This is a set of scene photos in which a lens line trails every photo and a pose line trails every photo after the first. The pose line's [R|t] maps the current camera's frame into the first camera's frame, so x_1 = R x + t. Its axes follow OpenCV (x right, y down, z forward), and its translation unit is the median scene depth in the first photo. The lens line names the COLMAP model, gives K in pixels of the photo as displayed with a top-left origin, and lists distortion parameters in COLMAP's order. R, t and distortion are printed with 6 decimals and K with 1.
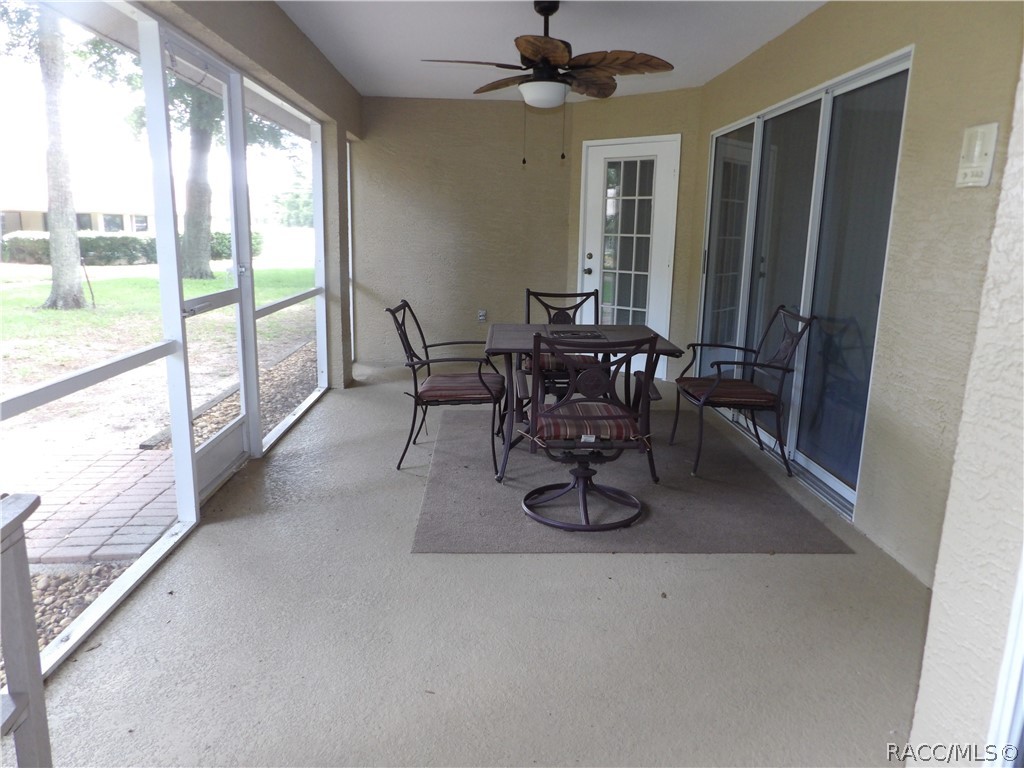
lens RADIAL K [[742.1, 0, 513.5], [0, 742.1, 387.5], [0, 0, 1]] dist [-0.030415, 0.048112]
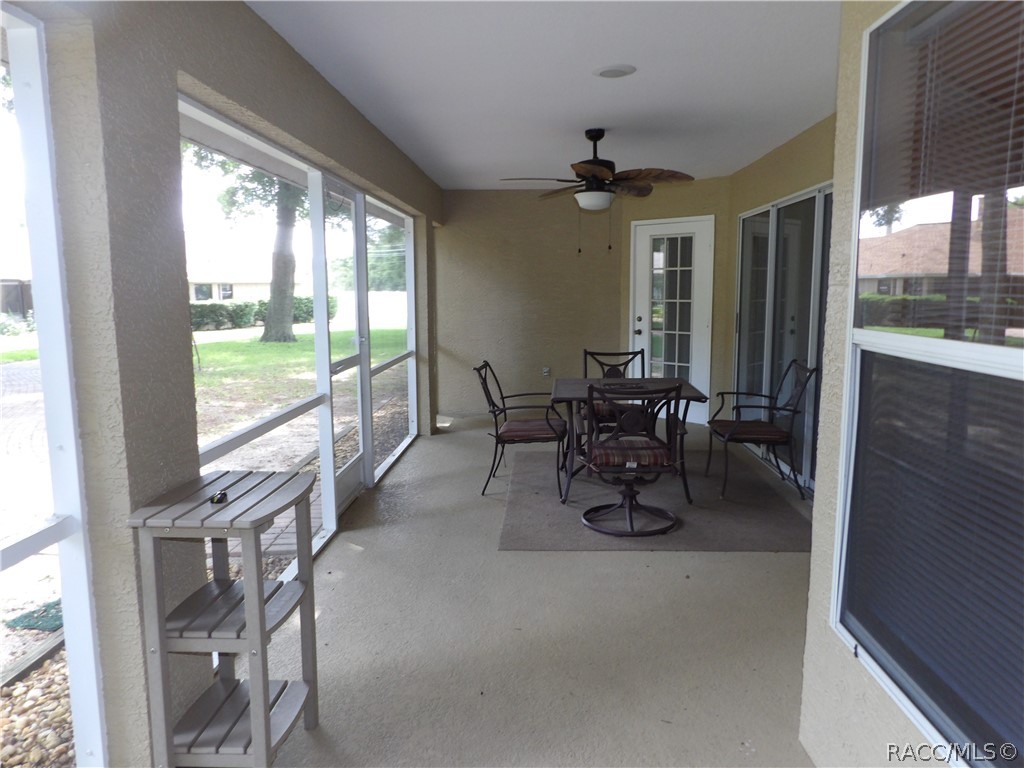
lens RADIAL K [[742.1, 0, 513.8], [0, 742.1, 383.4], [0, 0, 1]] dist [-0.030415, 0.048112]
pose [[0.996511, -0.014737, -0.082152, 0.002537], [0.008057, 0.996677, -0.081054, 0.023211], [0.083073, 0.080109, 0.993318, -0.246855]]
